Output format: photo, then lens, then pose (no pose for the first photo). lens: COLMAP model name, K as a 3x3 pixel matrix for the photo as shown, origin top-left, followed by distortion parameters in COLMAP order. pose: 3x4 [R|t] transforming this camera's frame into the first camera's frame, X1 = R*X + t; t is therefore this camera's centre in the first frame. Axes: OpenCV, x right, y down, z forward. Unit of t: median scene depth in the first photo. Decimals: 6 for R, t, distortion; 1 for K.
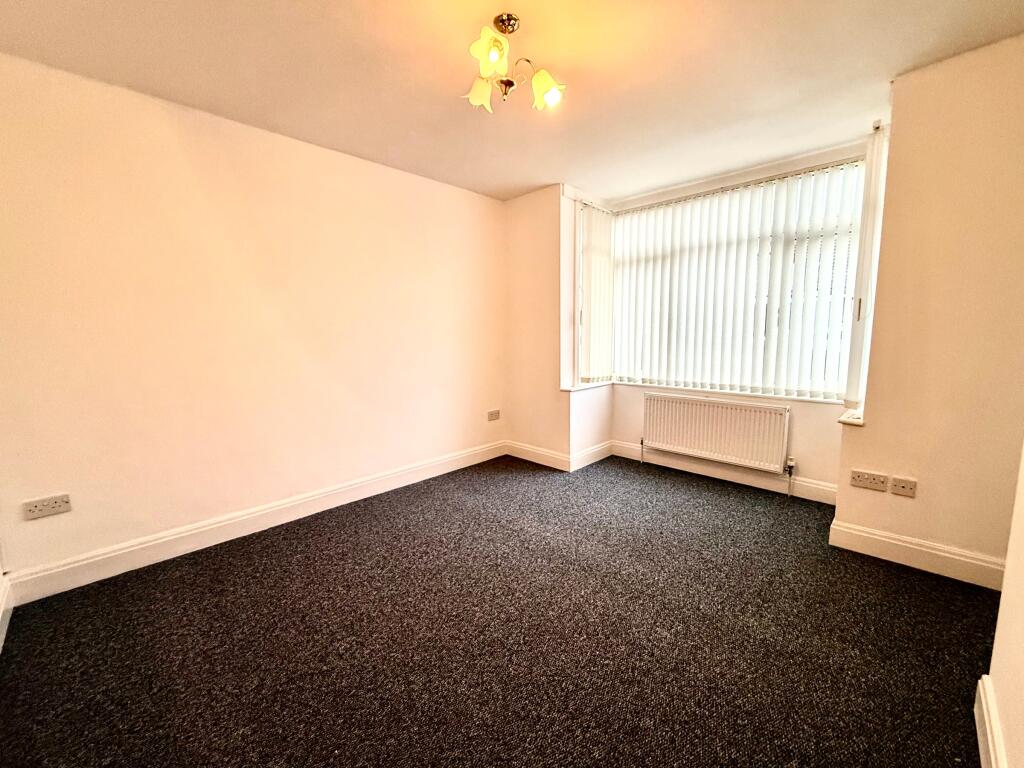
lens RADIAL K [[412.8, 0, 510.2], [0, 412.8, 384.2], [0, 0, 1]] dist [0.000608, -0.000041]
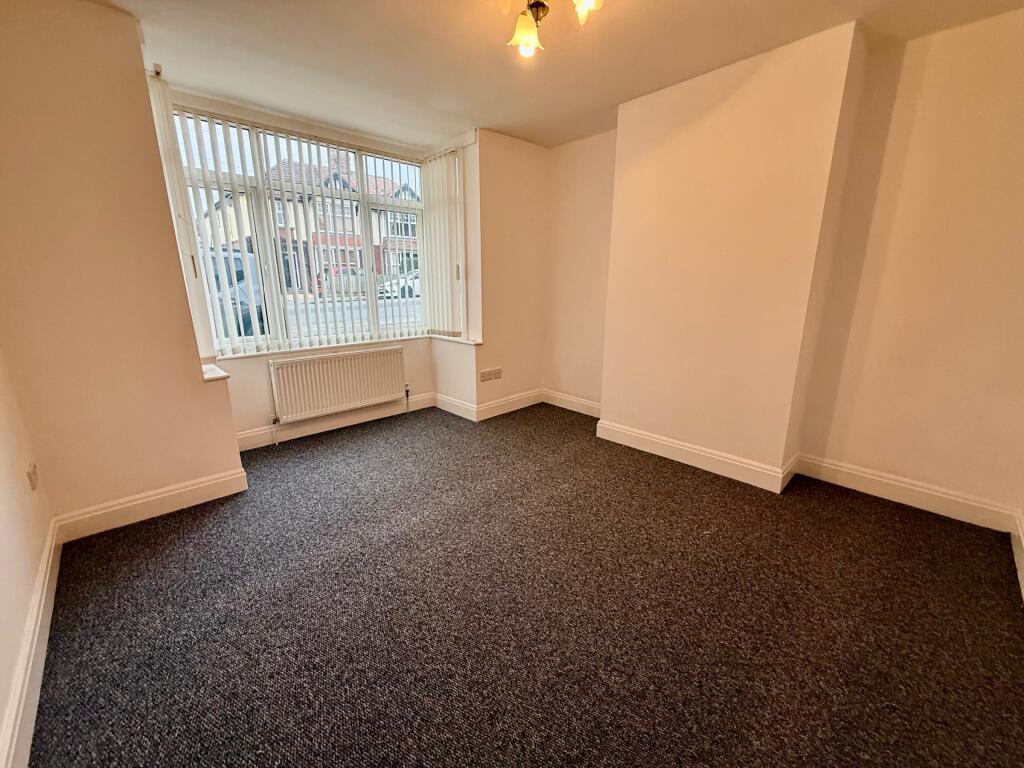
lens RADIAL K [[412.8, 0, 510.0], [0, 412.8, 380.4], [0, 0, 1]] dist [0.000608, -0.000041]
pose [[0.038890, -0.222181, 0.974230, -0.589384], [0.128990, 0.967926, 0.215594, -0.075138], [-0.990883, 0.117282, 0.066302, 0.594553]]
